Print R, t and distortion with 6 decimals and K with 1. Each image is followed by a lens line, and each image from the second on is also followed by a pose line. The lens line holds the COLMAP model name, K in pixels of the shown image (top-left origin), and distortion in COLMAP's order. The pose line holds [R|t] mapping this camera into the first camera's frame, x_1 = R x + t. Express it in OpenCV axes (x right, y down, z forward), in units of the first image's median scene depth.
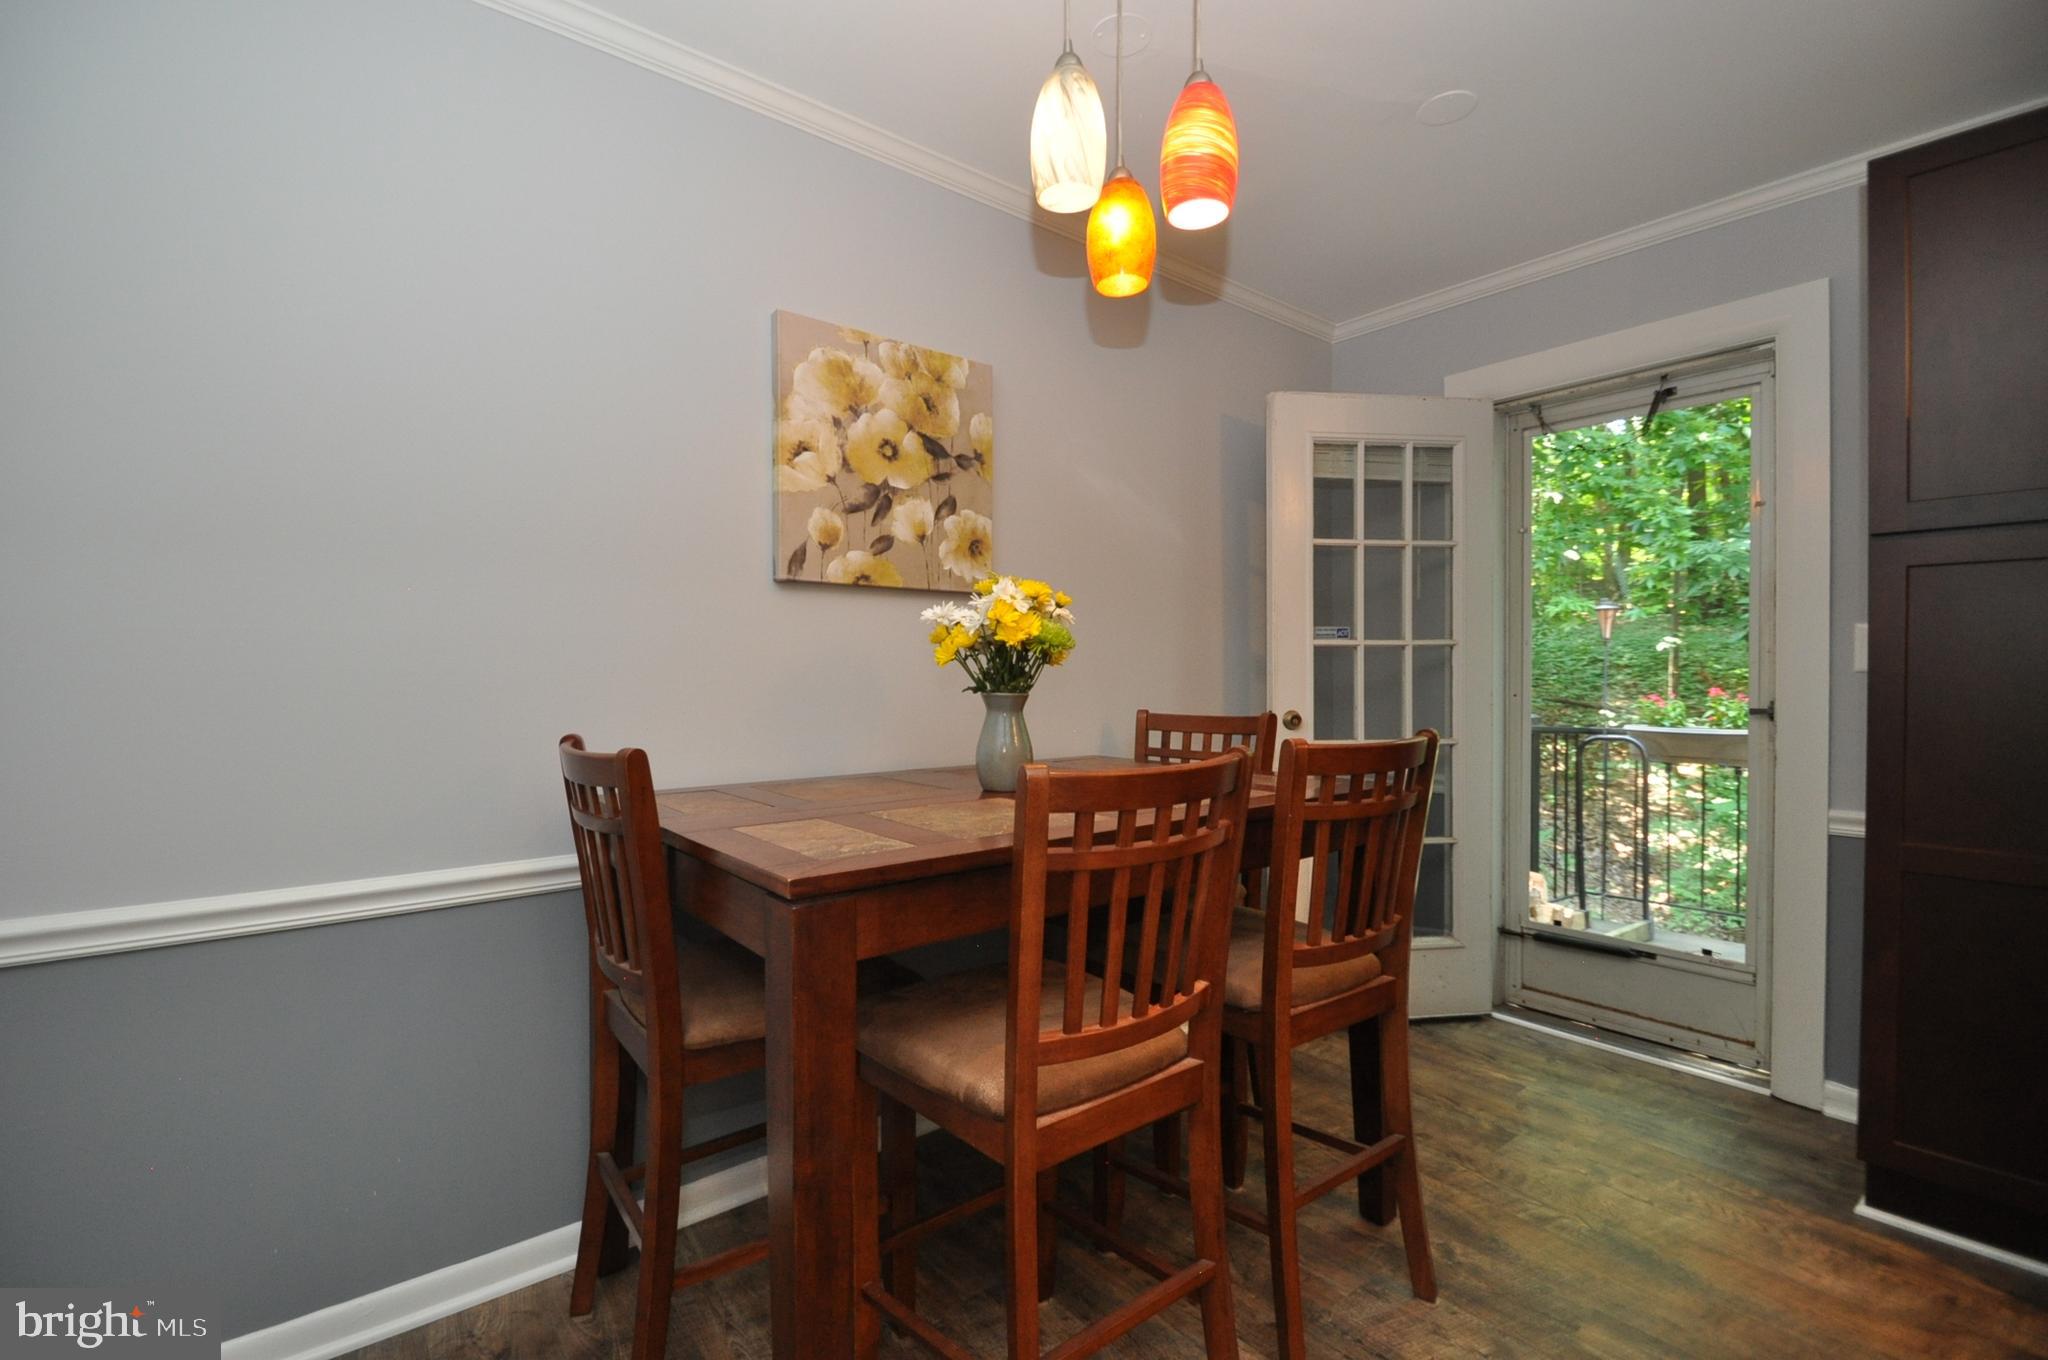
lens RADIAL K [[893.9, 0, 1000.1], [0, 893.9, 683.3], [0, 0, 1]] dist [0.019681, -0.020877]
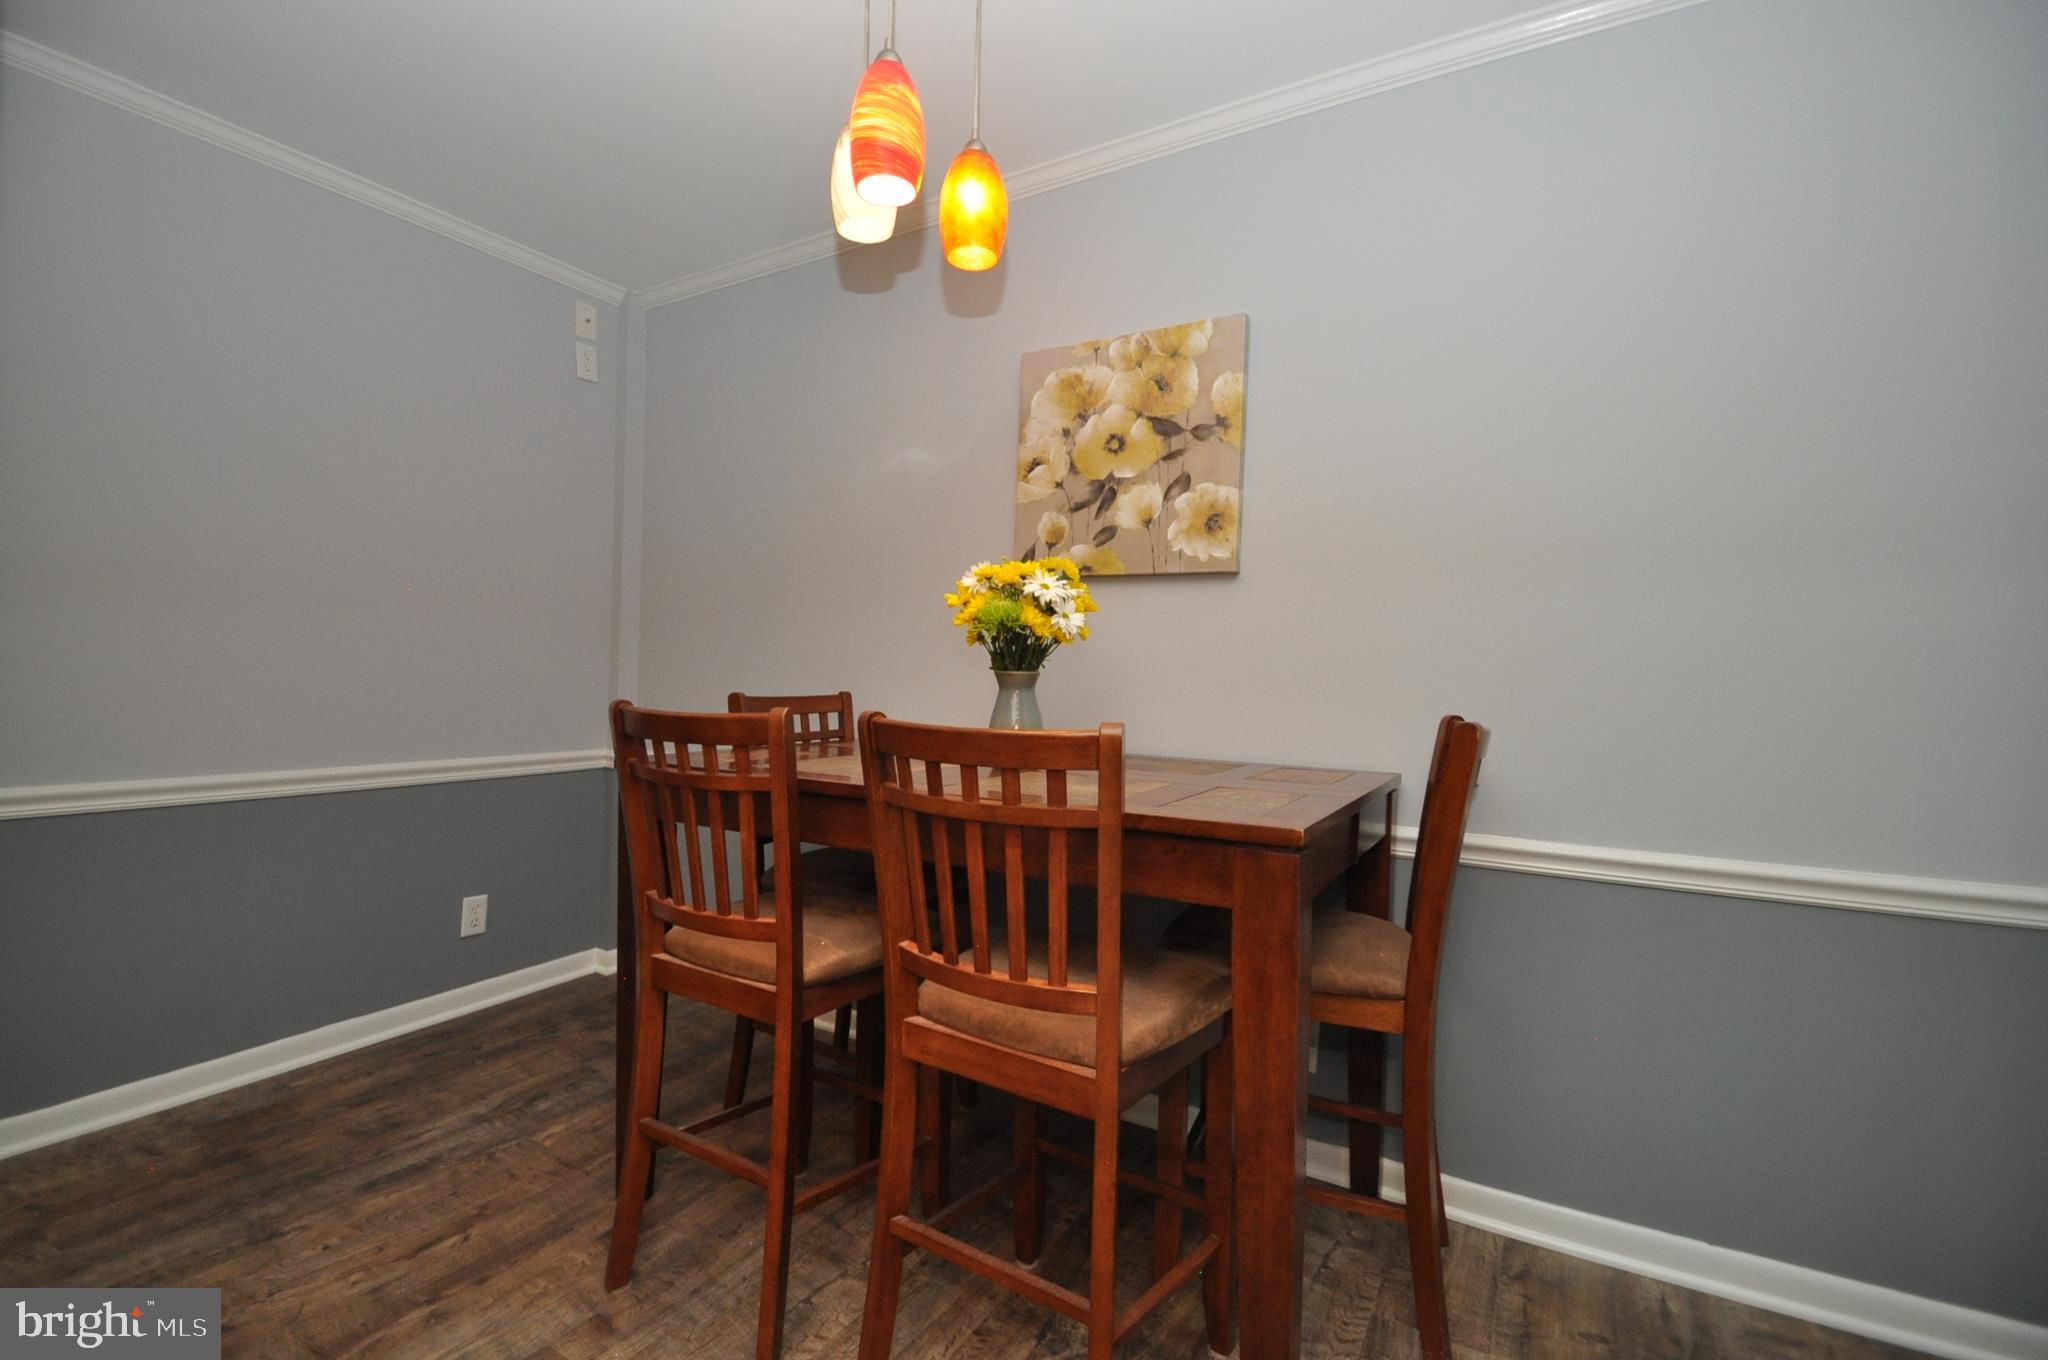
lens RADIAL K [[901.1, 0, 998.2], [0, 901.1, 681.9], [0, 0, 1]] dist [0.025842, -0.024342]
pose [[0.358486, 0.023593, -0.933237, 0.809236], [-0.044983, 0.998956, 0.007975, 0.013733], [0.932451, 0.039121, 0.359173, 0.505805]]
